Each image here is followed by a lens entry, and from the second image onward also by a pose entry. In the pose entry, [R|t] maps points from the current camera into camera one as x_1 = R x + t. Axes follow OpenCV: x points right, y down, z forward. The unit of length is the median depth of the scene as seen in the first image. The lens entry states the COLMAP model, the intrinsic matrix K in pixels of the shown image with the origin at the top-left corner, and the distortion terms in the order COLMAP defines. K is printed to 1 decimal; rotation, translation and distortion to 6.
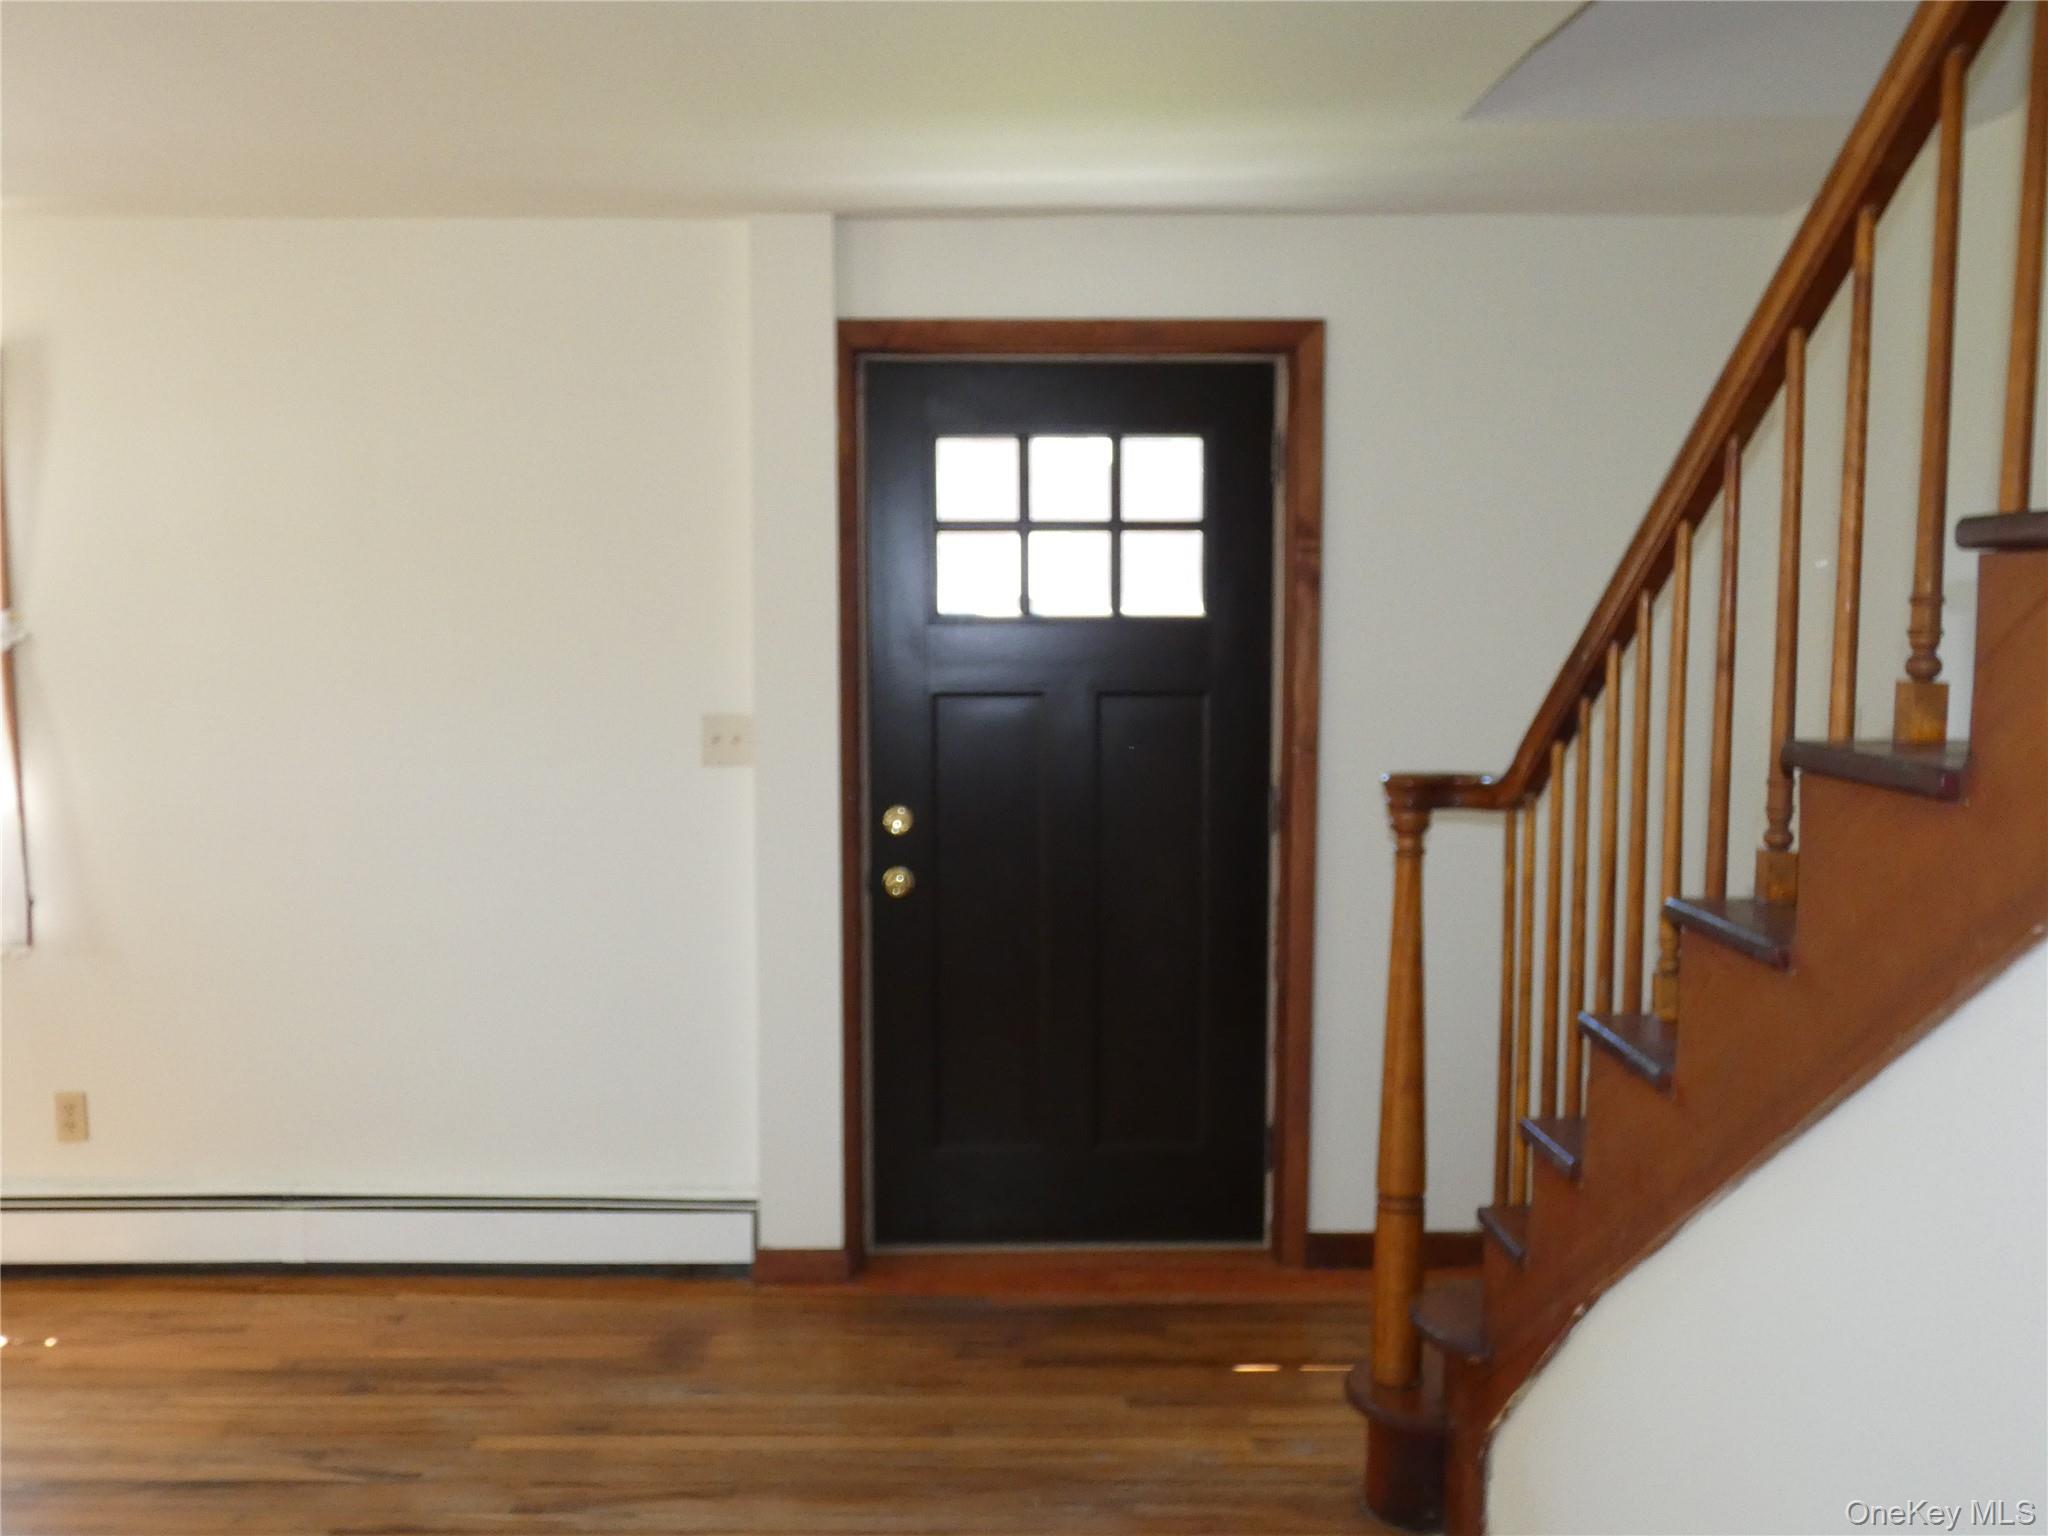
lens RADIAL K [[1860.1, 0, 1023.8], [0, 1860.1, 773.1], [0, 0, 1]] dist [-0.028466, 0.000000]
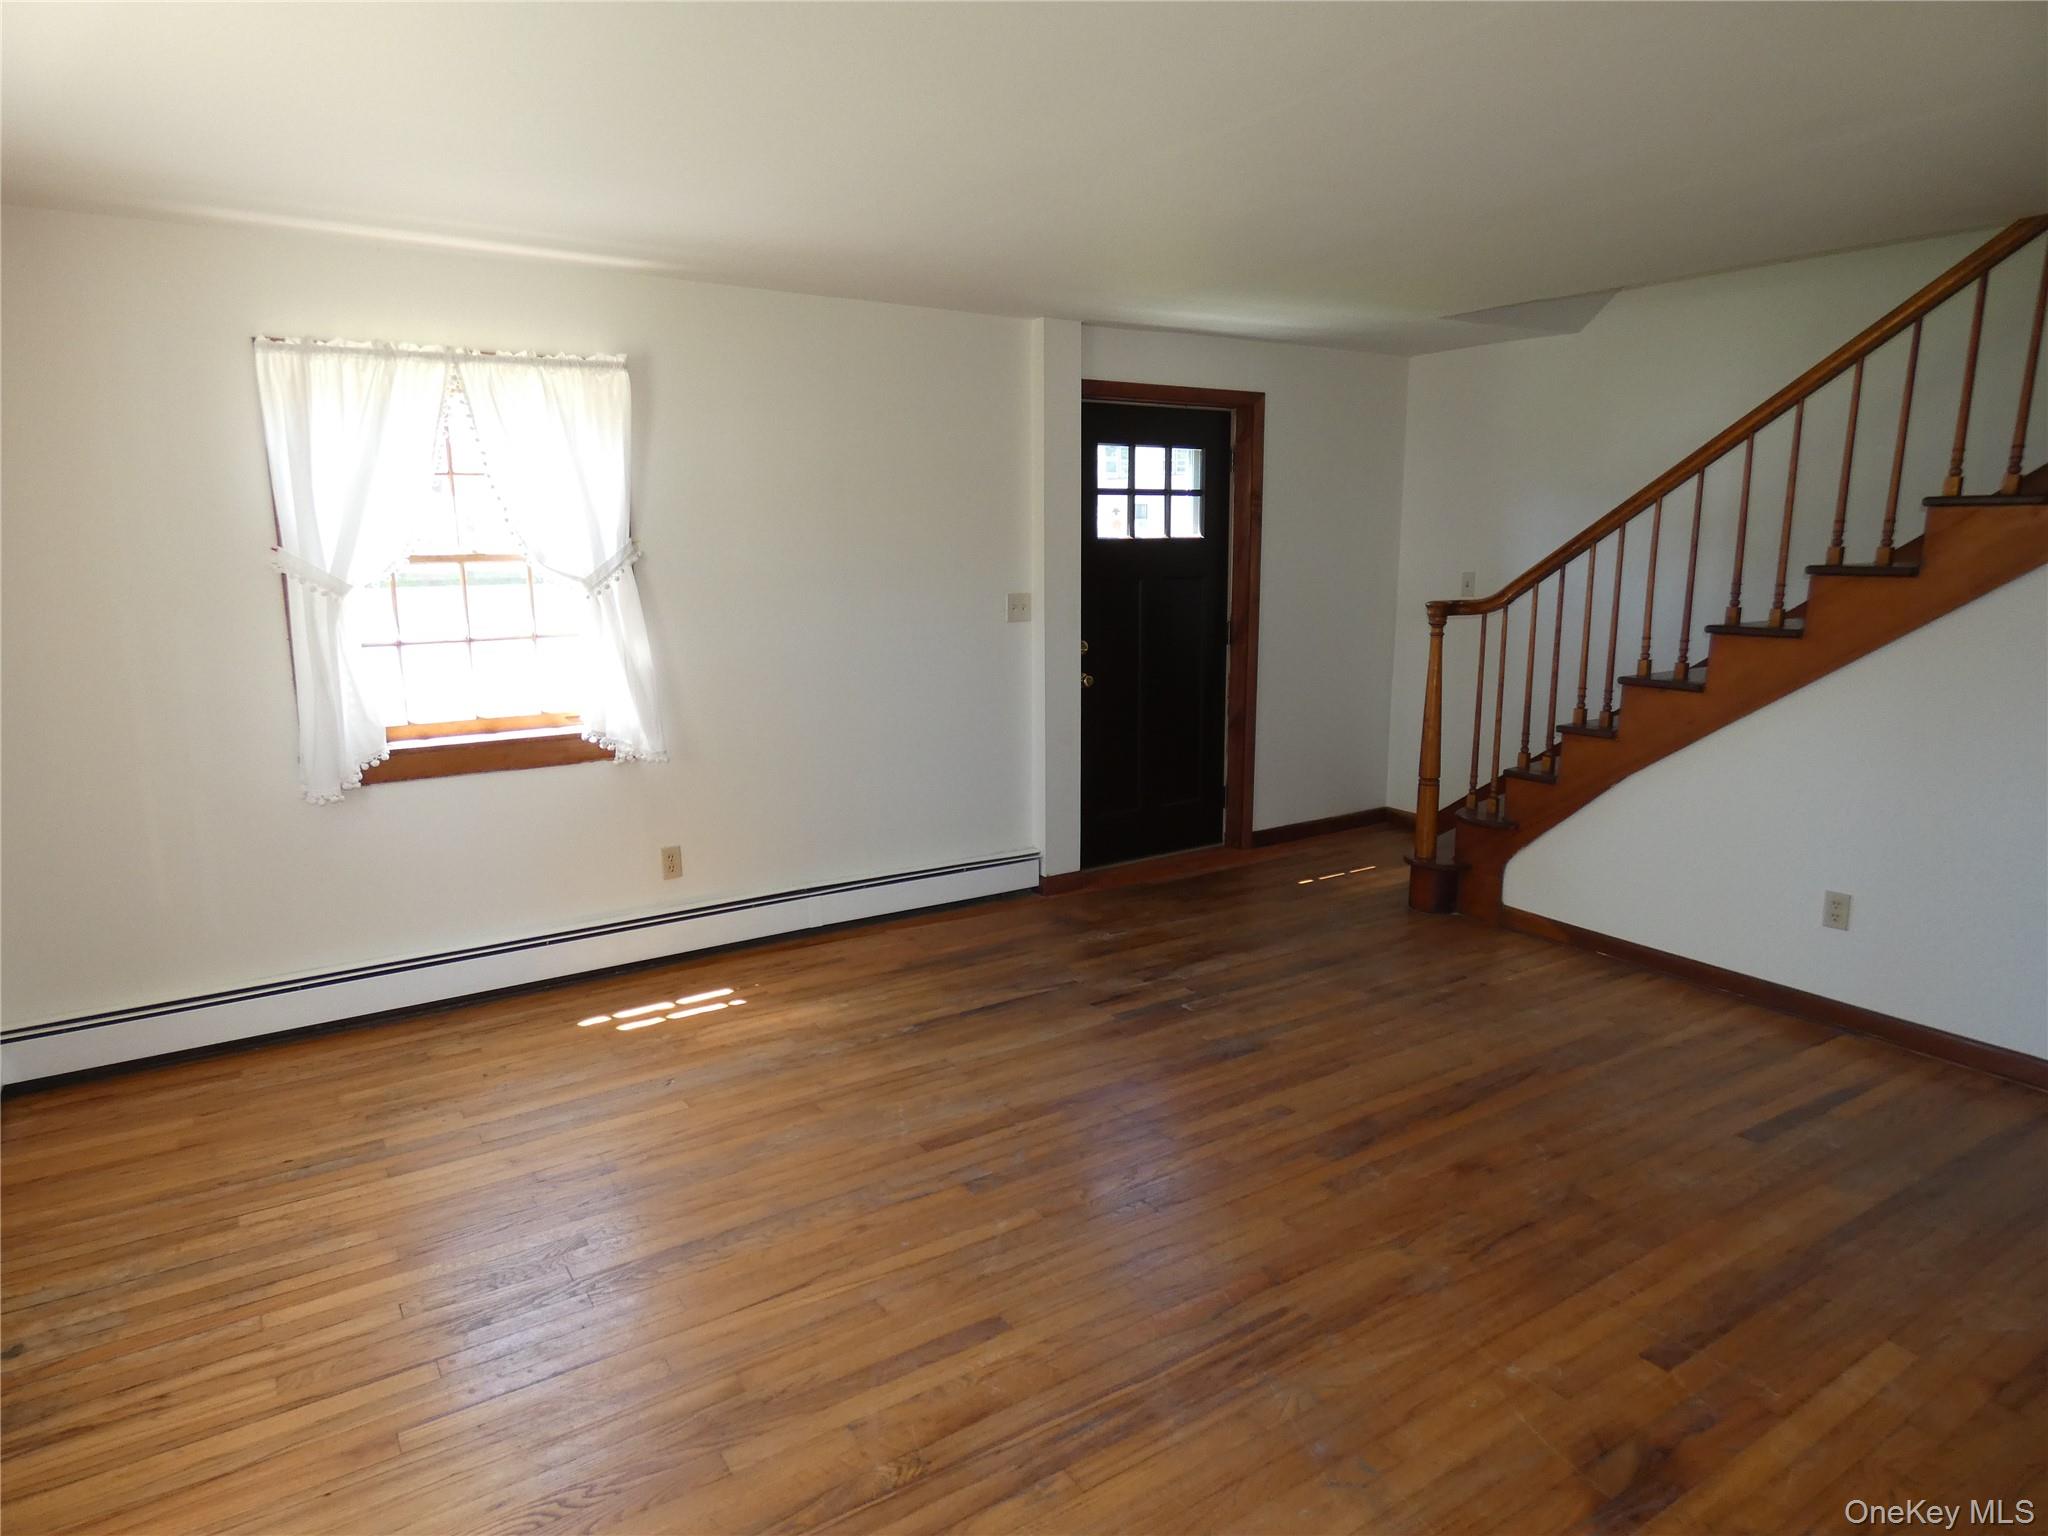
lens RADIAL K [[1227.8, 0, 1024.4], [0, 1227.8, 764.9], [0, 0, 1]] dist [-0.003197, 0.000073]
pose [[0.842104, -0.101511, 0.529676, -0.819136], [0.056739, 0.993352, 0.100166, 0.016100], [-0.536322, -0.054296, 0.842265, -0.039403]]
